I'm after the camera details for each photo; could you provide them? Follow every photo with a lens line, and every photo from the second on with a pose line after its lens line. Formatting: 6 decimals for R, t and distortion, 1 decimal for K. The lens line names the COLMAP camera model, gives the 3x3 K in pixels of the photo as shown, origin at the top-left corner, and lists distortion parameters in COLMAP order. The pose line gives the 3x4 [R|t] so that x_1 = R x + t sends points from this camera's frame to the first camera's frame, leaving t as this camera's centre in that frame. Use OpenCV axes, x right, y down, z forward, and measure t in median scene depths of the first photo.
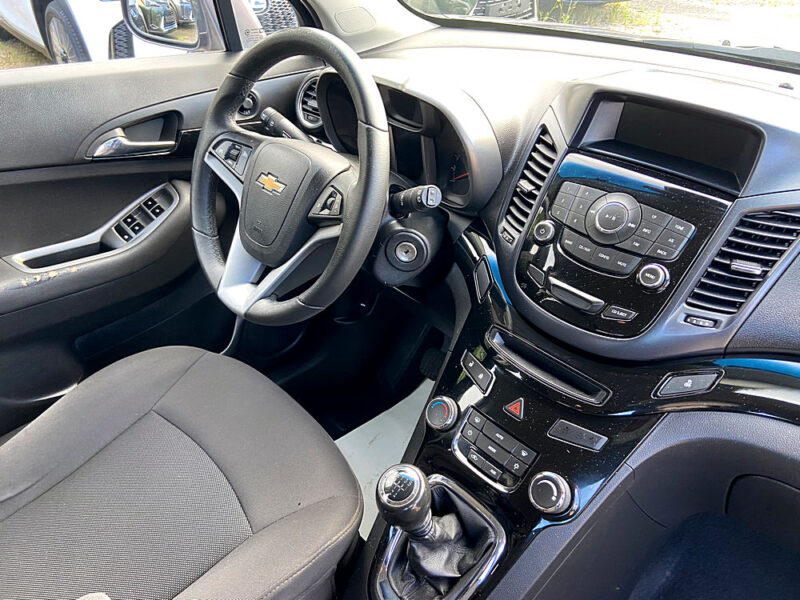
lens RADIAL K [[620.5, 0, 405.3], [0, 620.5, 305.5], [0, 0, 1]] dist [0.095852, -0.099232]
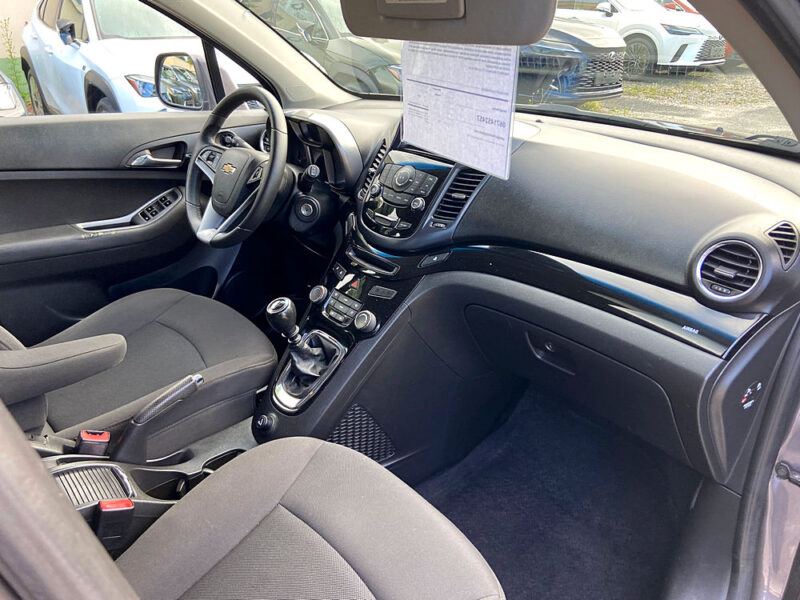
lens RADIAL K [[620.5, 0, 402.4], [0, 620.5, 300.4], [0, 0, 1]] dist [0.095852, -0.099232]
pose [[0.999305, 0.009528, -0.036032, 0.337490], [-0.015059, 0.987566, -0.156480, 0.435284], [0.034093, 0.156914, 0.987024, -0.663540]]
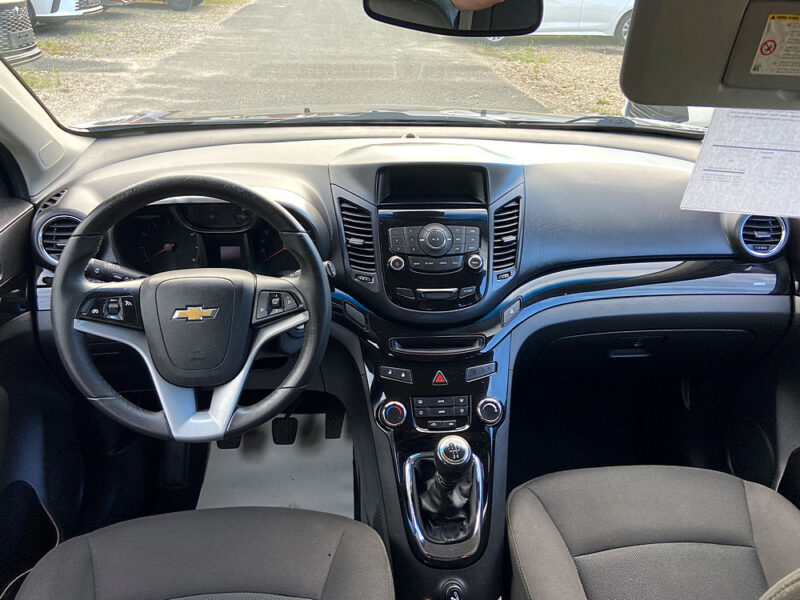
lens RADIAL K [[620.5, 0, 392.0], [0, 620.5, 301.0], [0, 0, 1]] dist [0.095852, -0.099232]
pose [[0.613502, -0.379781, 0.692375, -0.749292], [0.425179, 0.897690, 0.115656, -0.193663], [-0.665461, 0.223428, 0.712209, -0.008127]]
